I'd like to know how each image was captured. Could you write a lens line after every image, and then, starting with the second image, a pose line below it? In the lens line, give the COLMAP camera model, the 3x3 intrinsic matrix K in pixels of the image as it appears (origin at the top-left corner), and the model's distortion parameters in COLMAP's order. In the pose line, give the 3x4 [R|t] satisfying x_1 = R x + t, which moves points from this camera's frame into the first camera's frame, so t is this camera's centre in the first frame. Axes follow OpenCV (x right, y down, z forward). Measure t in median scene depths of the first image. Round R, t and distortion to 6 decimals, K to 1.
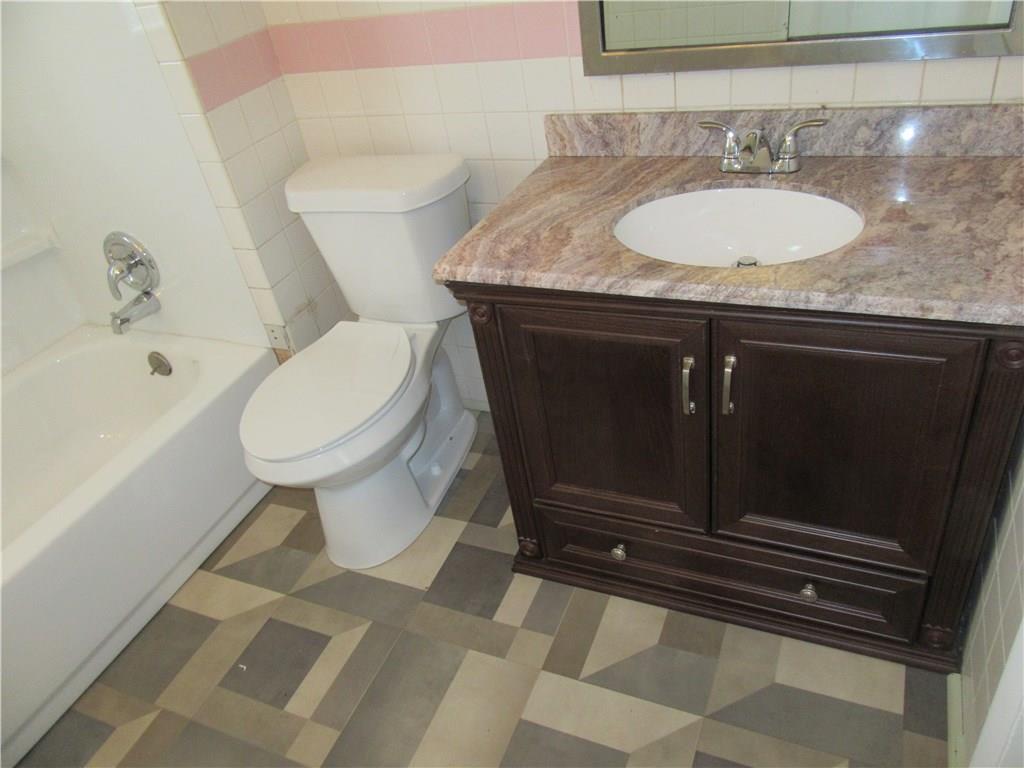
lens RADIAL K [[754.2, 0, 519.4], [0, 754.2, 386.5], [0, 0, 1]] dist [-0.012621, -0.002231]
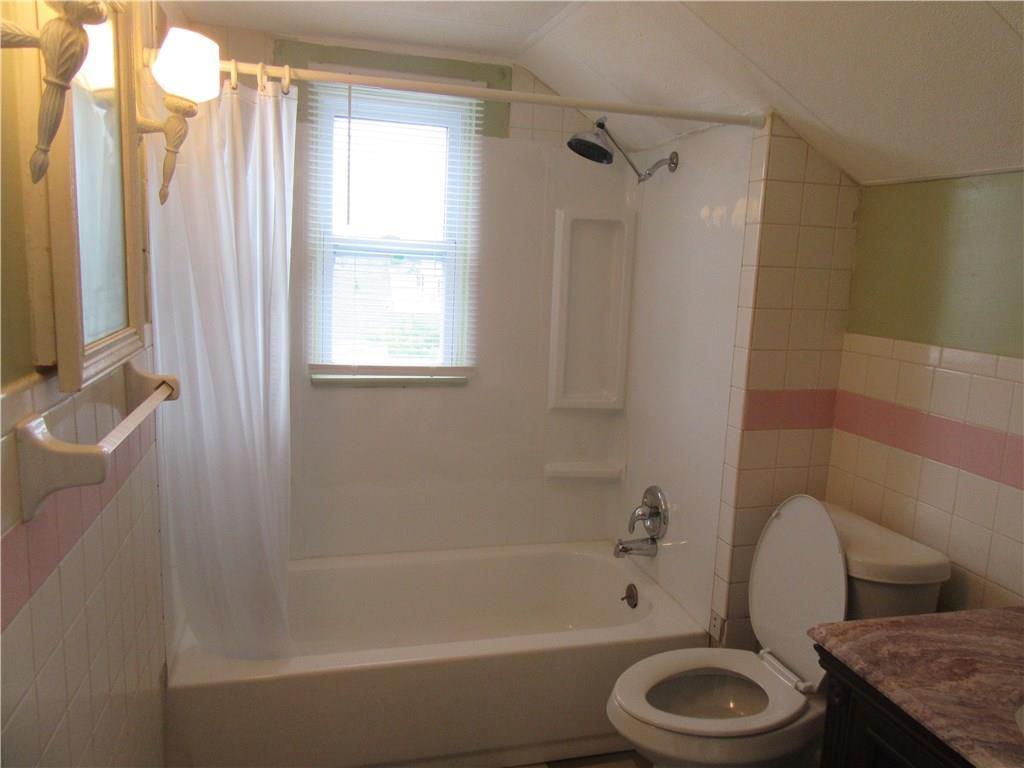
lens RADIAL K [[754.2, 0, 519.4], [0, 754.2, 386.5], [0, 0, 1]] dist [-0.012621, -0.002231]
pose [[0.615616, 0.298588, -0.729289, 0.234686], [-0.562661, 0.814489, -0.141489, -0.041263], [0.551751, 0.497445, 0.669417, -0.066740]]
